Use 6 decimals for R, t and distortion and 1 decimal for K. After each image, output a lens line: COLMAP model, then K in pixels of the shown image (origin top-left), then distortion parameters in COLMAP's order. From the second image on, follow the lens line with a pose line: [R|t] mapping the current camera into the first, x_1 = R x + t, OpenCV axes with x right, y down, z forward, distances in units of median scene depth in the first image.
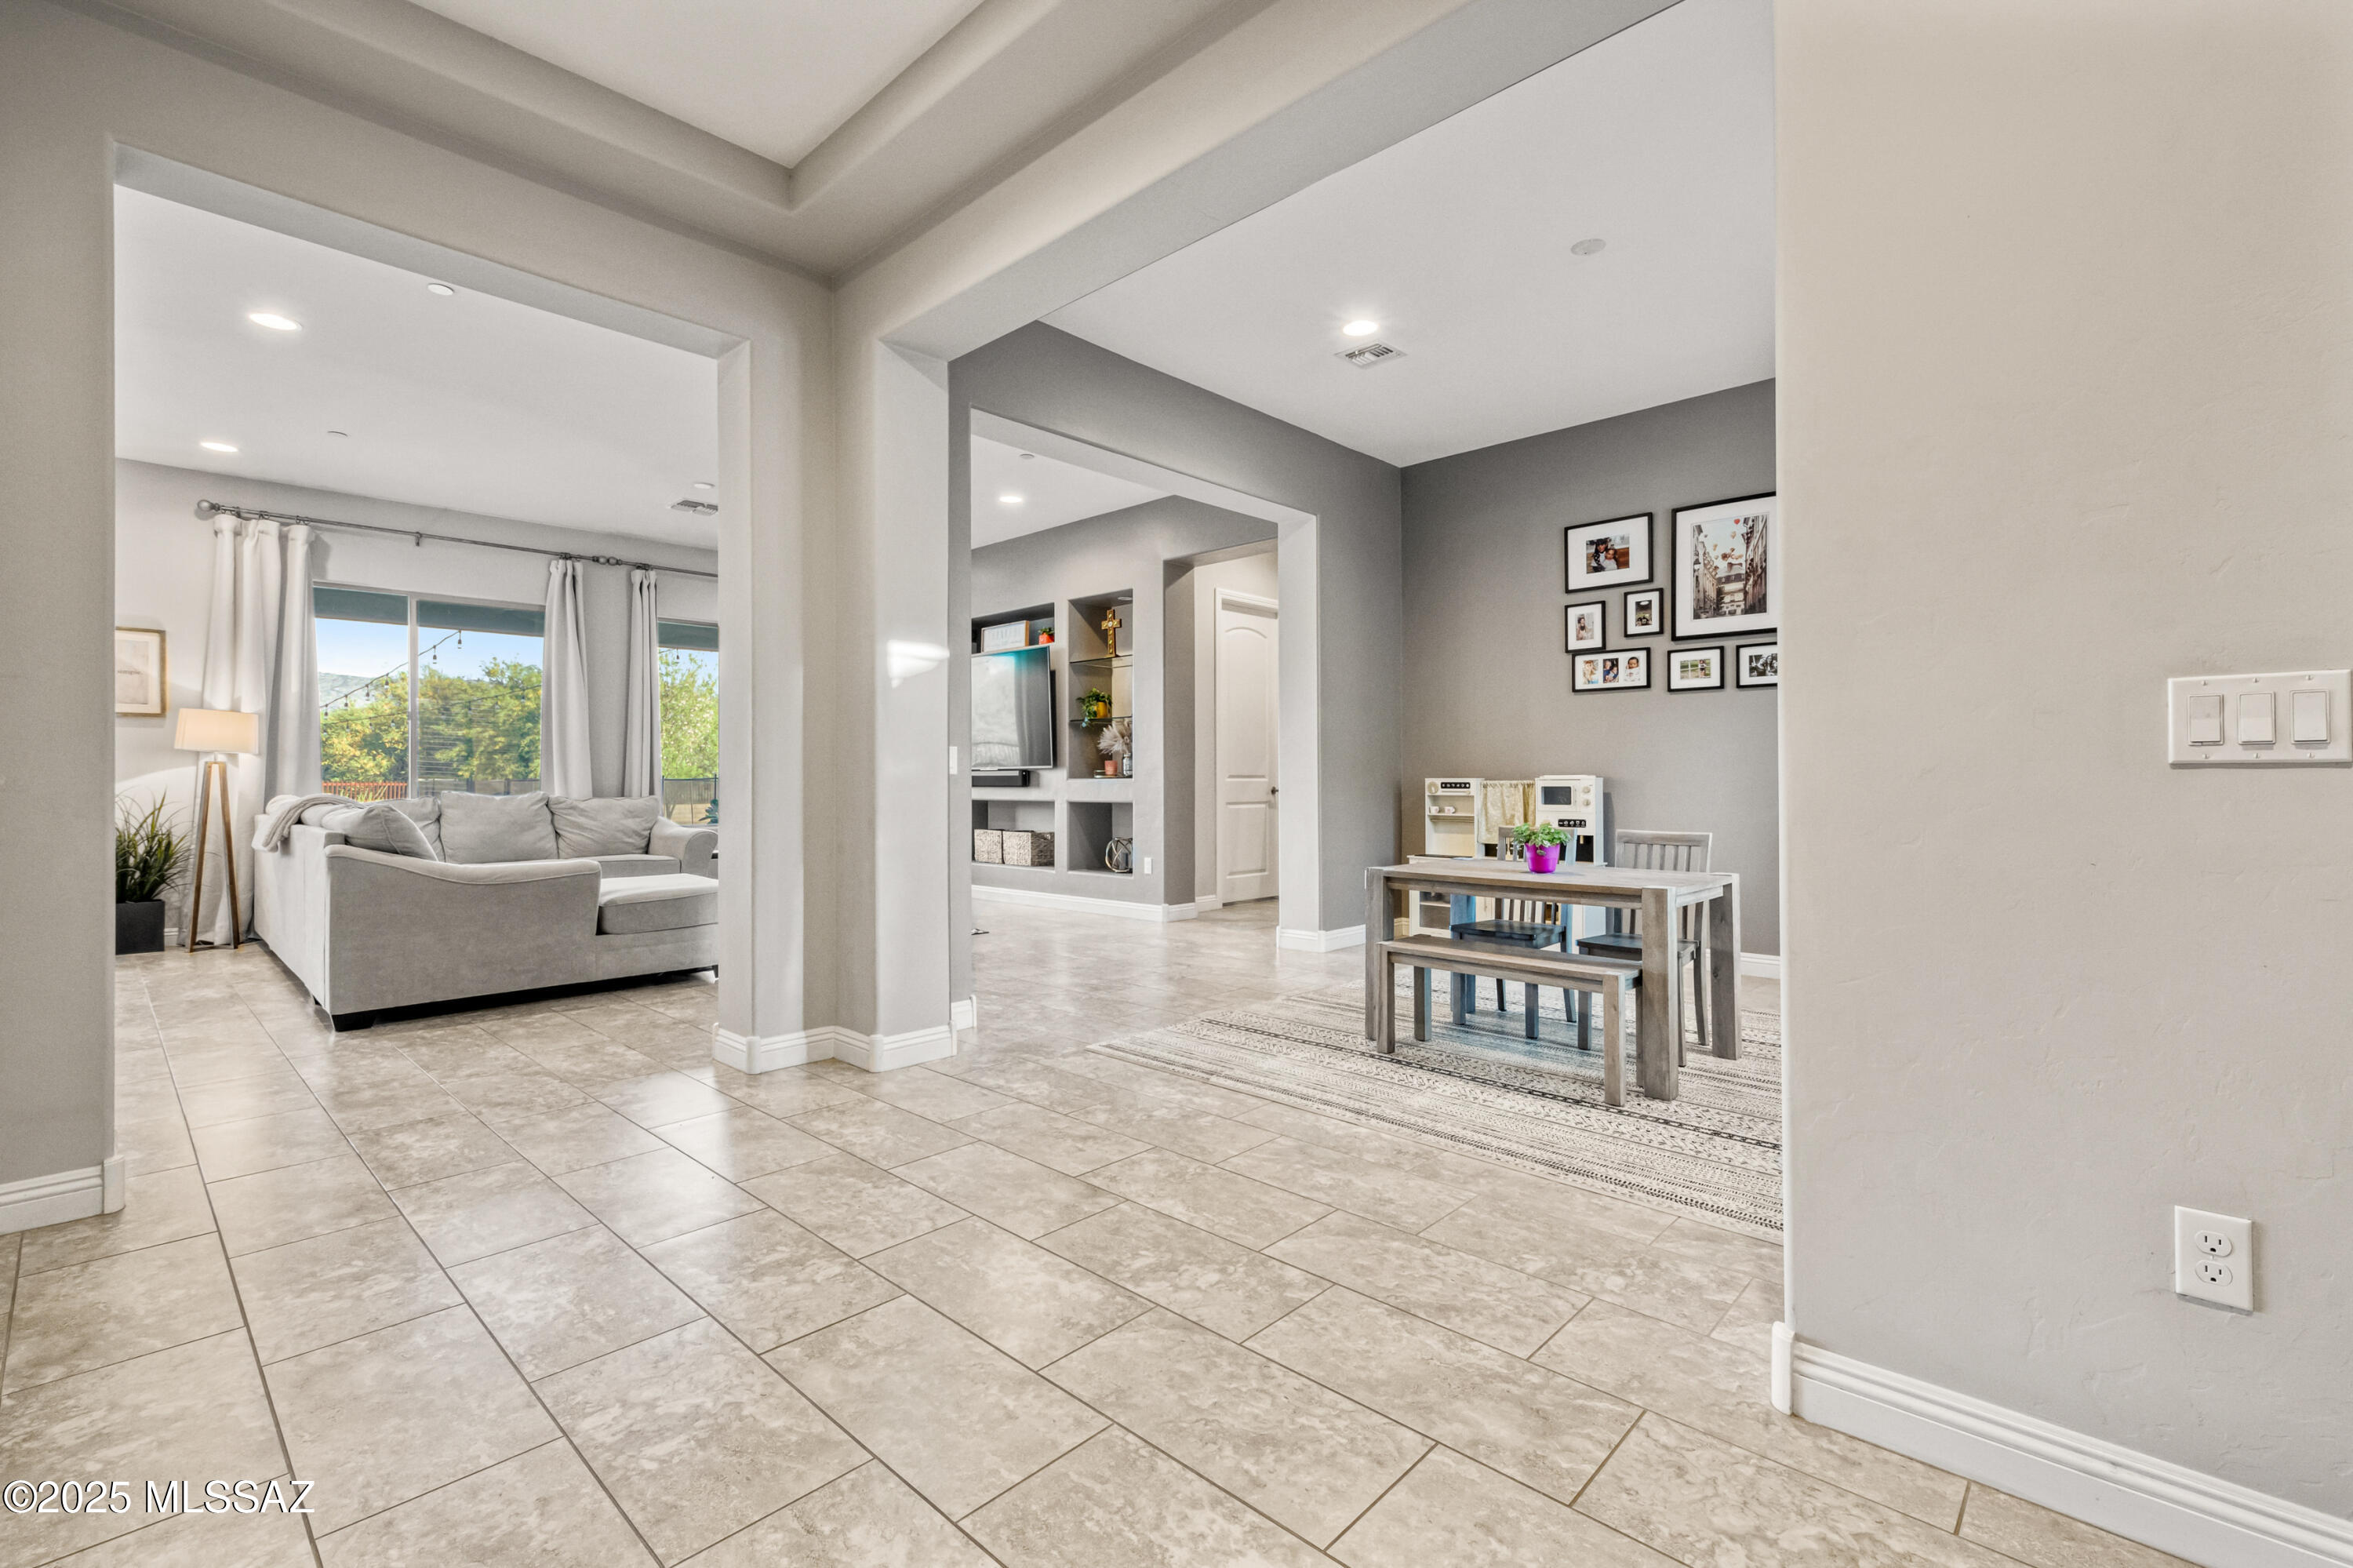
lens RADIAL K [[1030.3, 0, 1171.1], [0, 1030.3, 774.5], [0, 0, 1]] dist [0.009924, -0.000228]
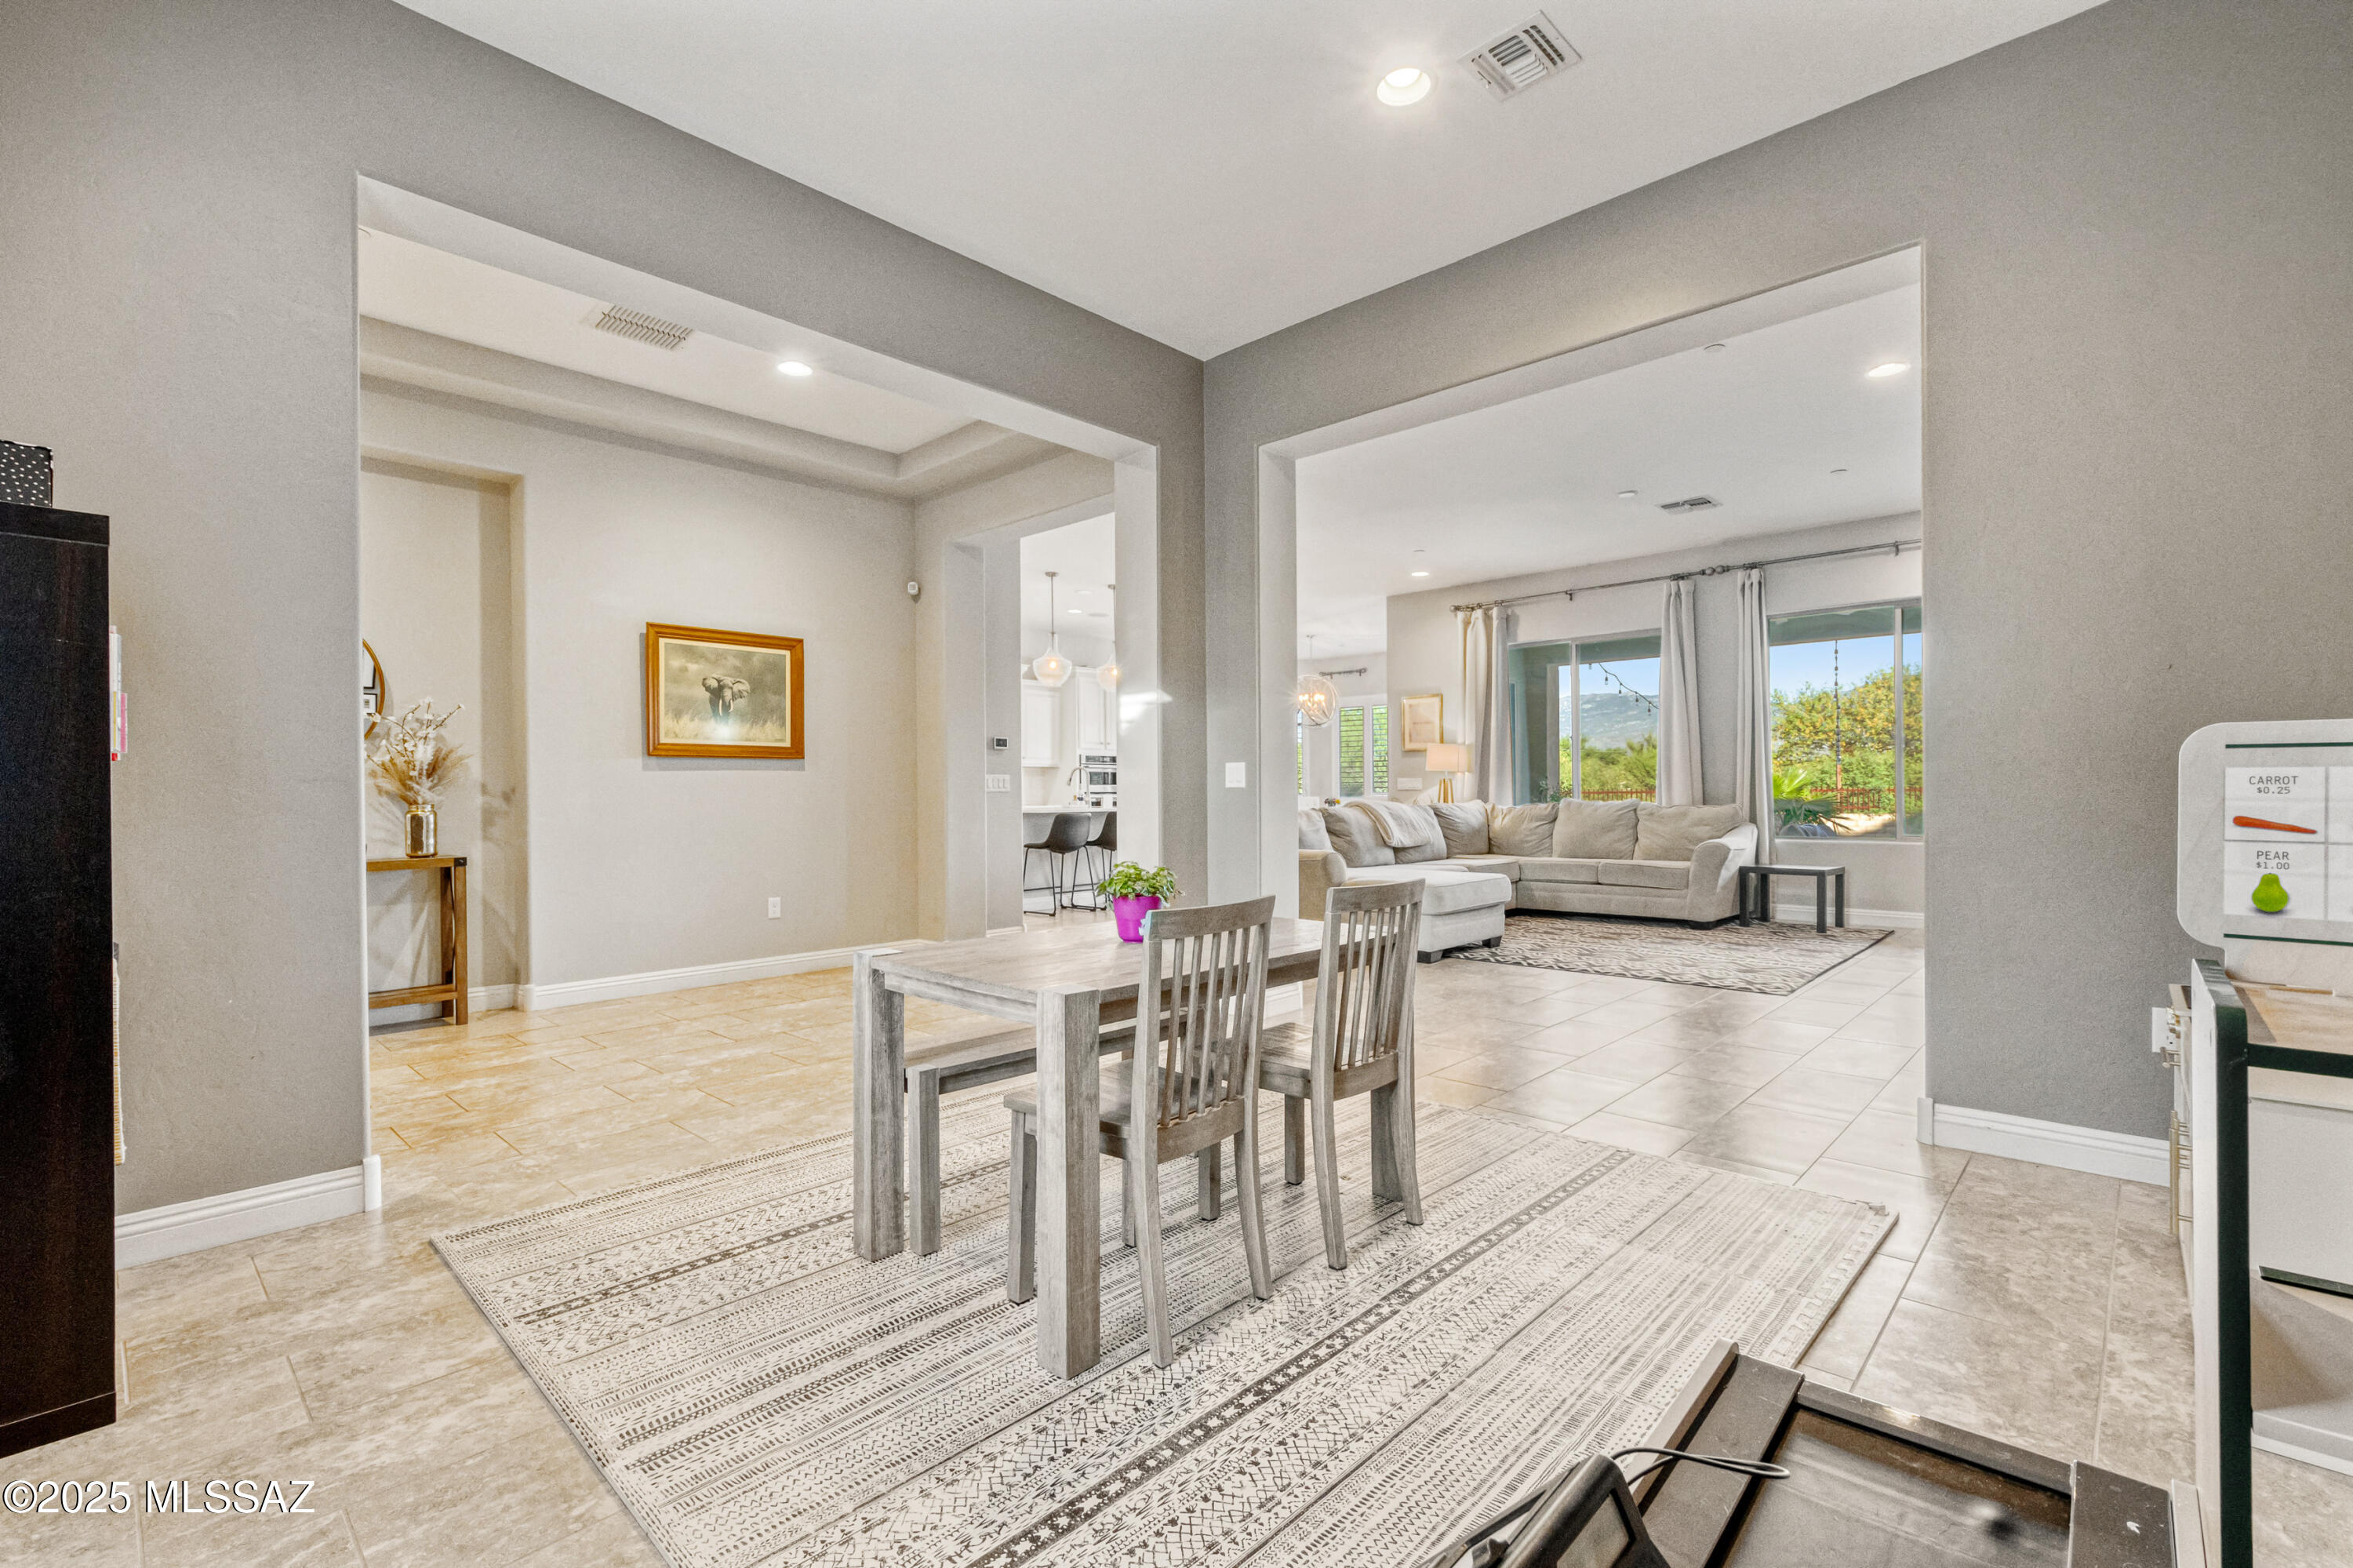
lens RADIAL K [[1032.1, 0, 1190.3], [0, 1032.1, 797.6], [0, 0, 1]] dist [0.002026, -0.000210]
pose [[0.010832, 0.006009, -0.999923, 0.718437], [0.012806, 0.999899, 0.006148, 0.003399], [0.999859, -0.012872, 0.010754, 0.742299]]
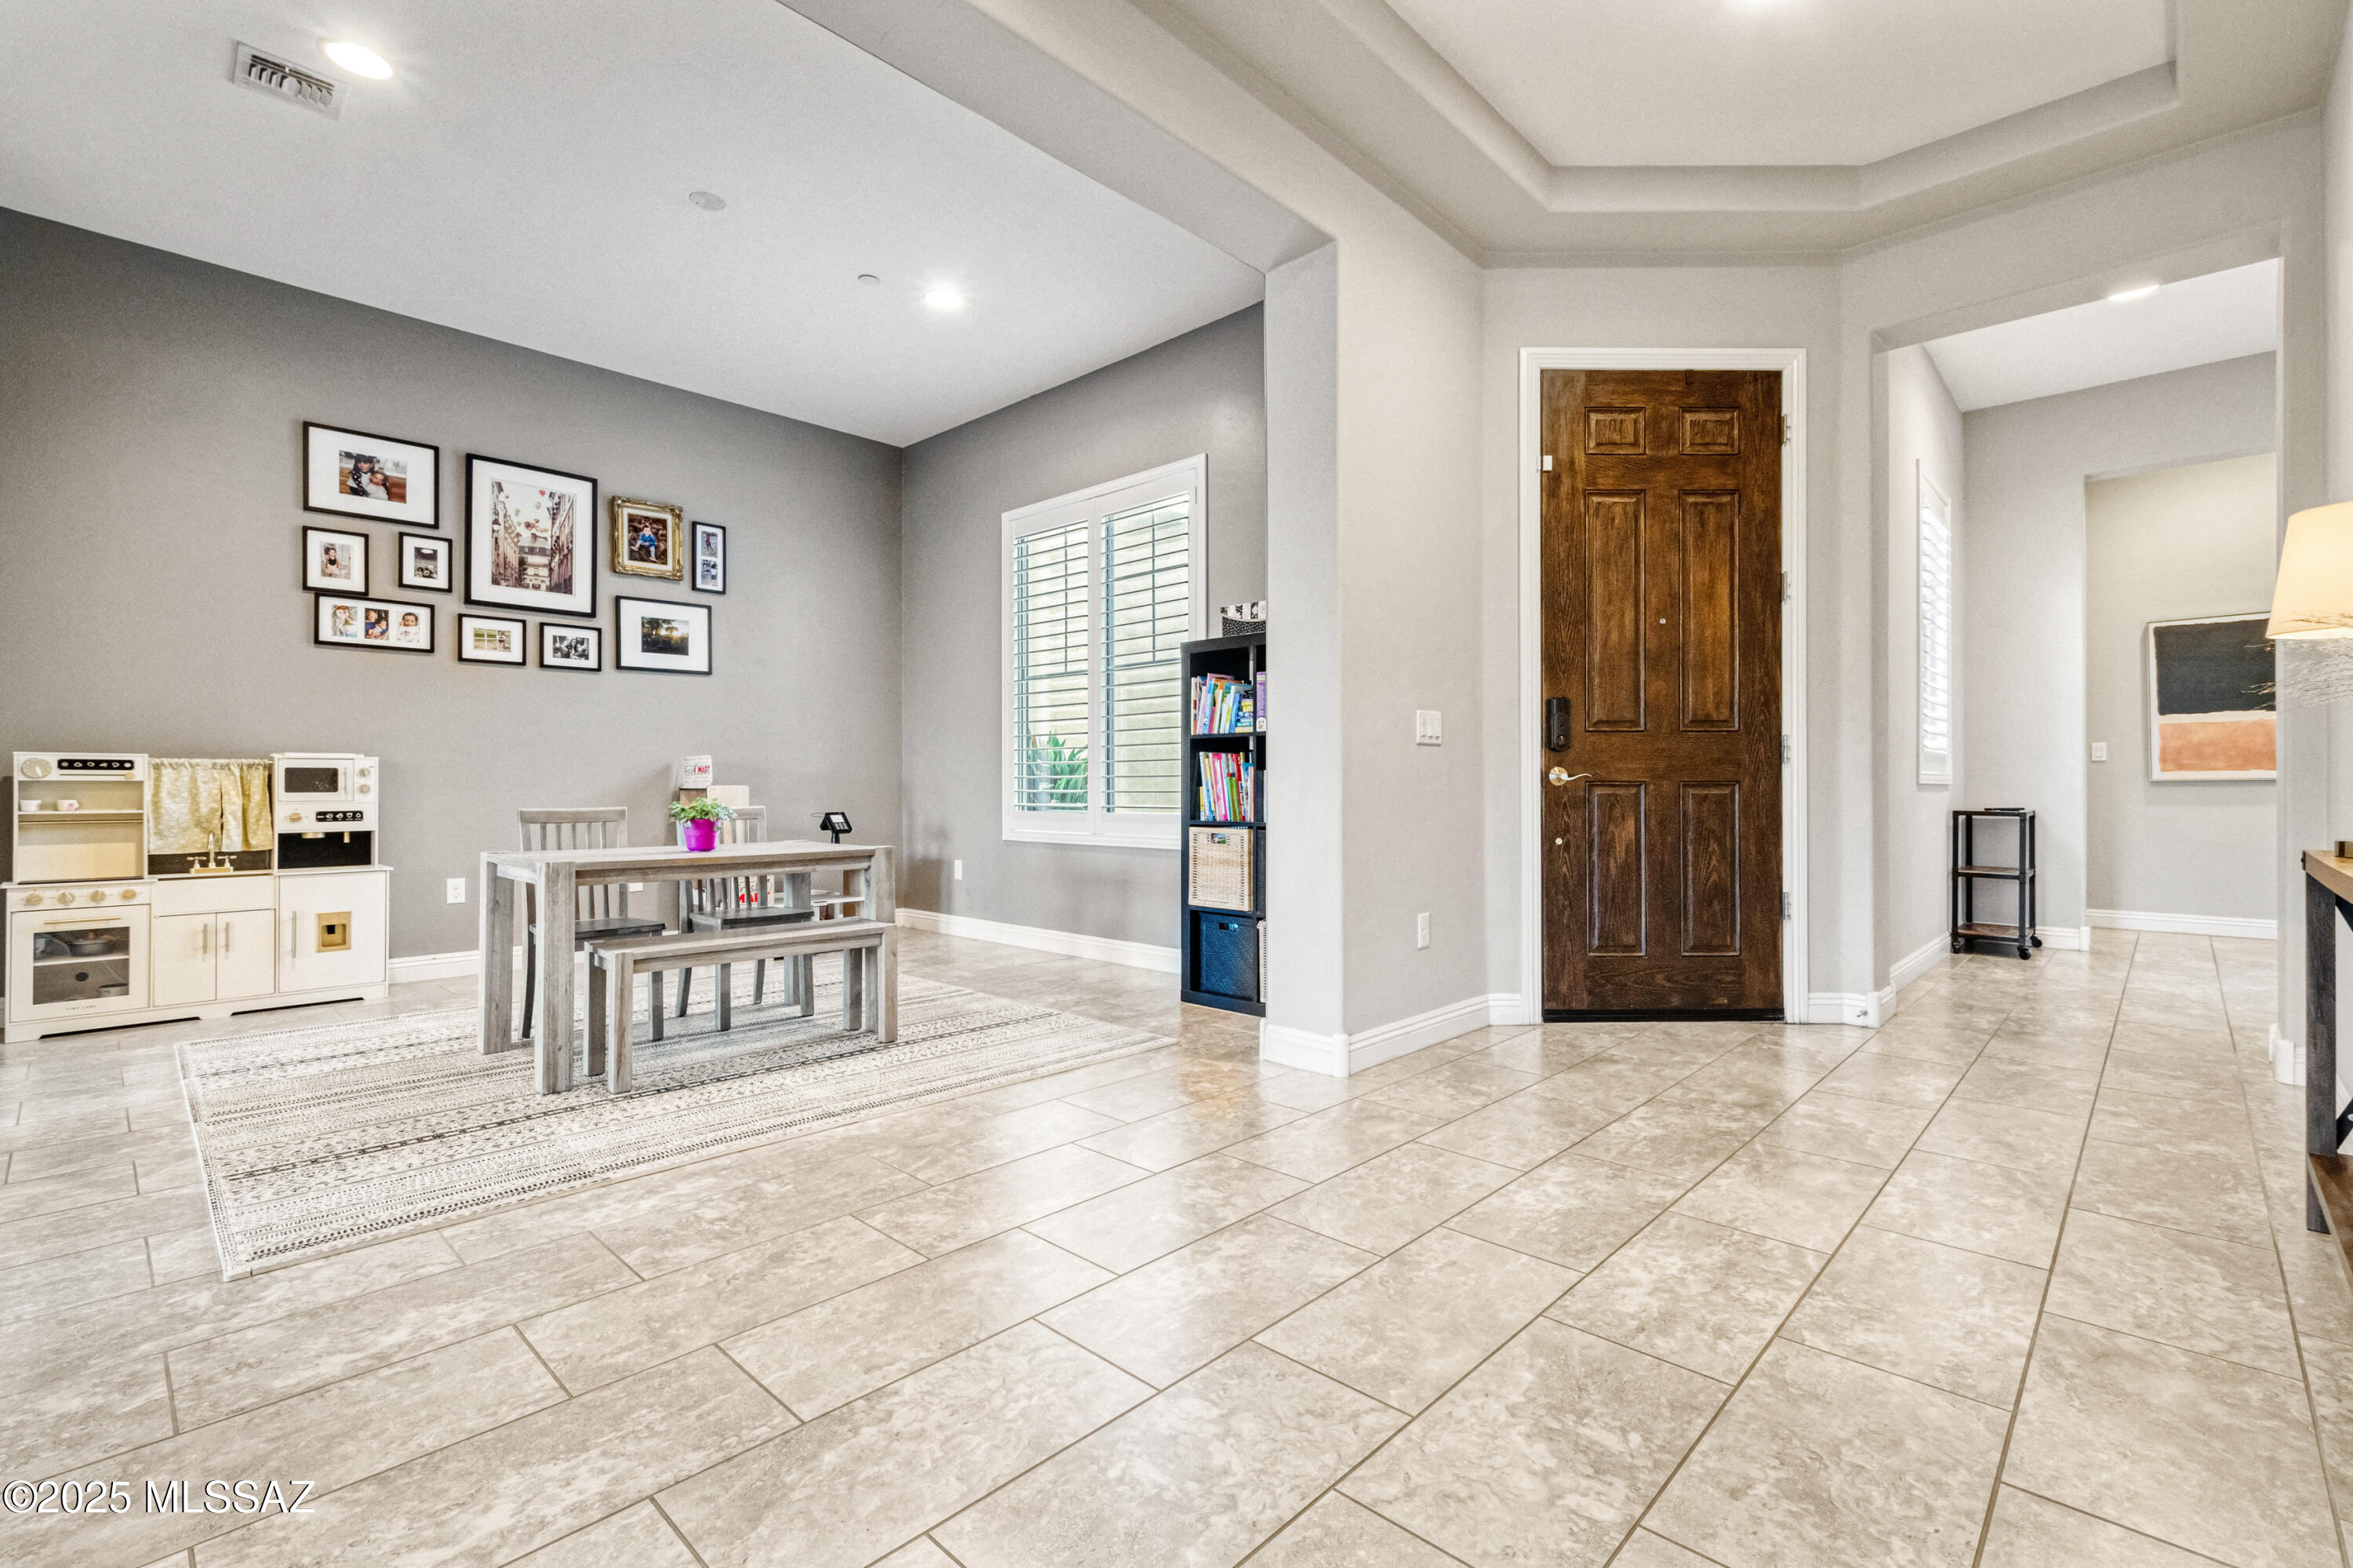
lens RADIAL K [[1047.7, 0, 1178.9], [0, 1047.7, 777.6], [0, 0, 1]] dist [0.008845, -0.000384]
pose [[-0.001169, 0.012044, 0.999927, -0.423216], [-0.002931, 0.999923, -0.012048, 0.028453], [-0.999995, -0.002945, -0.001133, 0.413927]]
